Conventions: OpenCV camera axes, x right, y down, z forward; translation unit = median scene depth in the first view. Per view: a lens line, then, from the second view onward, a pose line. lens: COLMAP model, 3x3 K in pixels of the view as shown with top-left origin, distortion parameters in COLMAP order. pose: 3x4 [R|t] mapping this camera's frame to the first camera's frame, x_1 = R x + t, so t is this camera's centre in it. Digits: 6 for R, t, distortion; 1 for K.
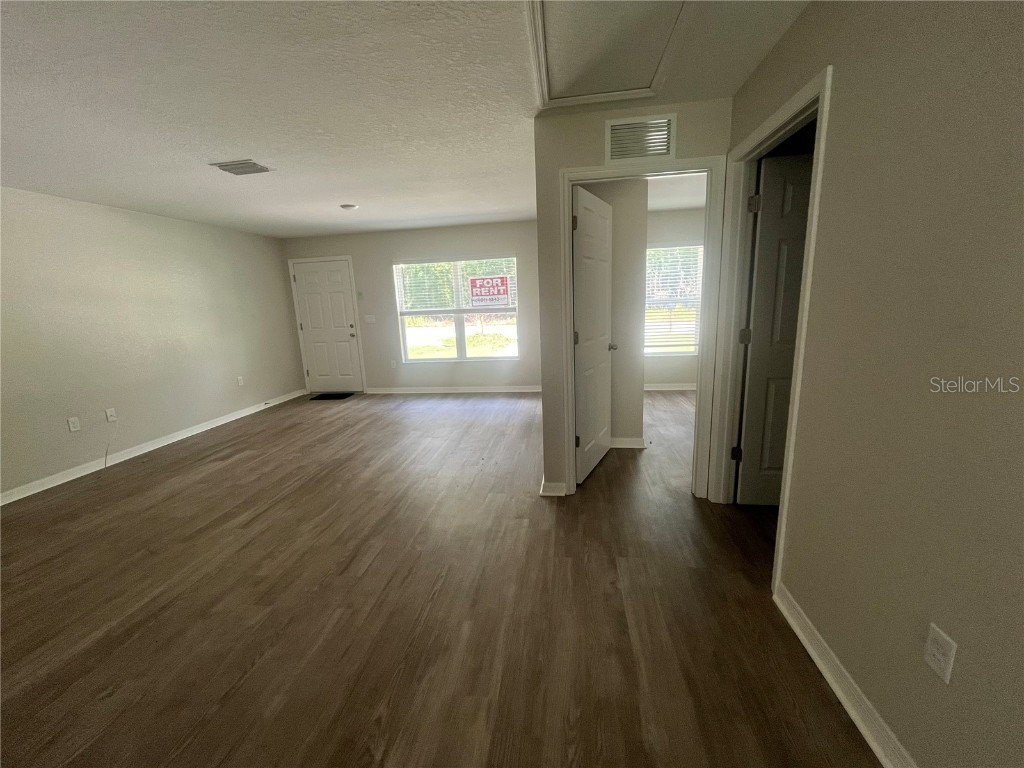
lens RADIAL K [[415.4, 0, 506.8], [0, 415.4, 385.0], [0, 0, 1]] dist [-0.002912, -0.000351]
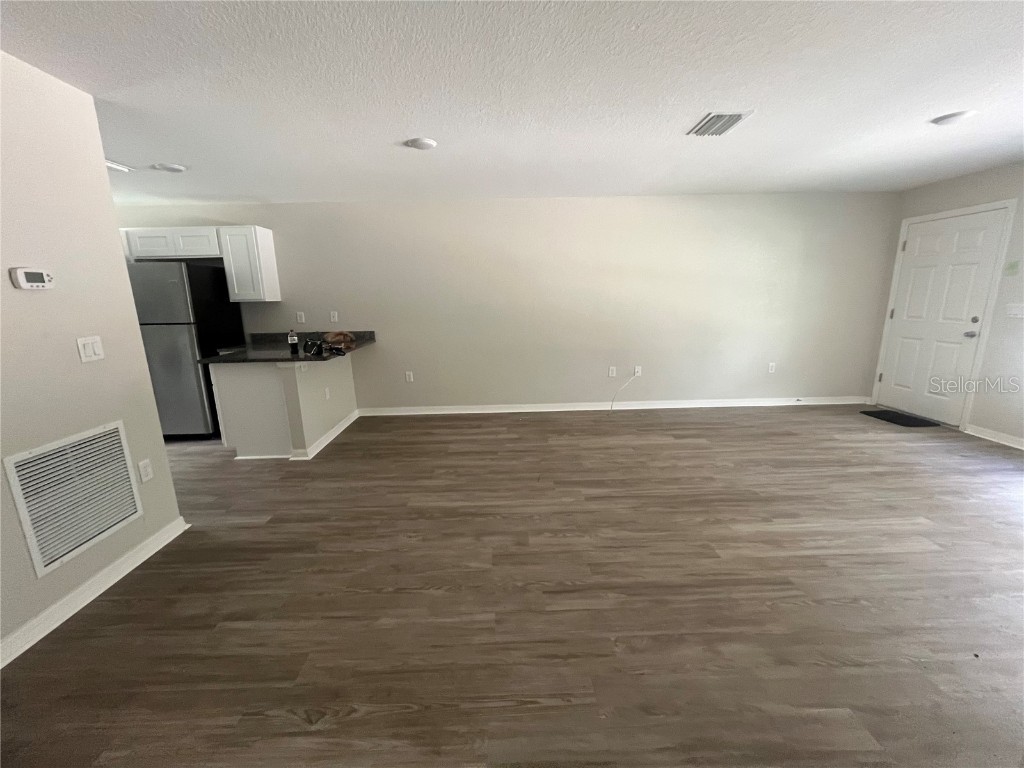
lens RADIAL K [[415.4, 0, 506.8], [0, 415.4, 385.0], [0, 0, 1]] dist [-0.002912, -0.000351]
pose [[0.171983, 0.248839, -0.953153, 0.181592], [-0.188328, 0.958029, 0.216131, -0.084952], [0.966930, 0.142335, 0.211628, 0.360972]]
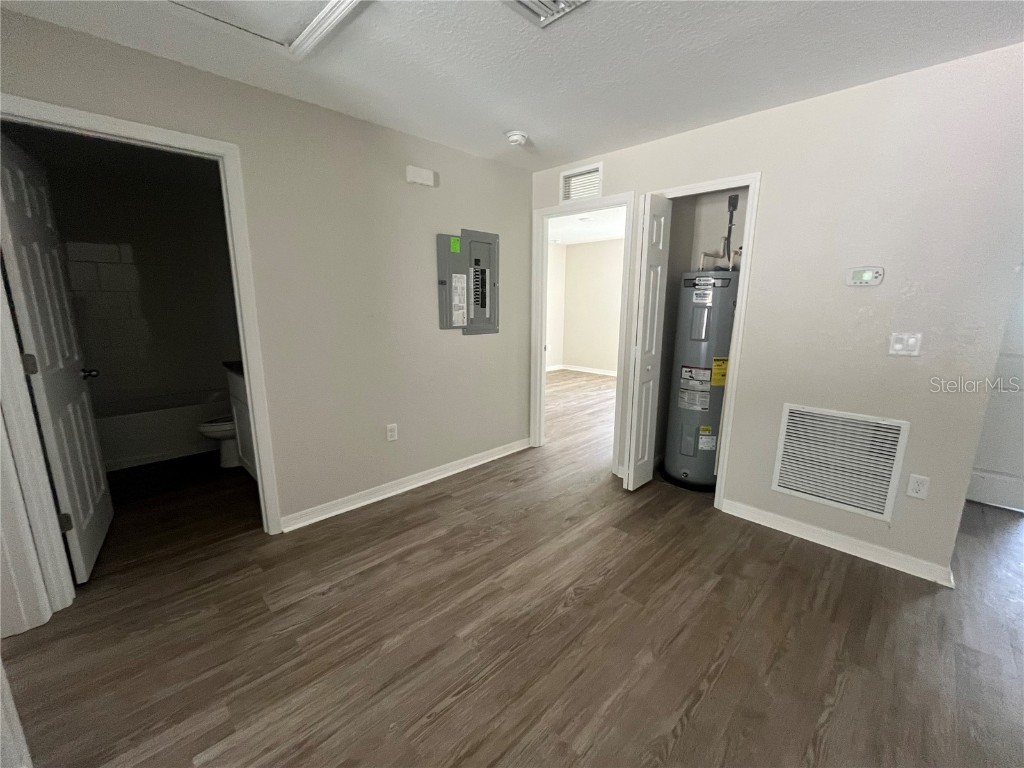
lens RADIAL K [[415.4, 0, 506.8], [0, 415.4, 385.0], [0, 0, 1]] dist [-0.002912, -0.000351]
pose [[-0.799173, -0.077221, 0.596121, -0.316519], [0.153218, 0.932787, 0.326240, -0.115491], [-0.581246, 0.352058, -0.733627, 0.644834]]
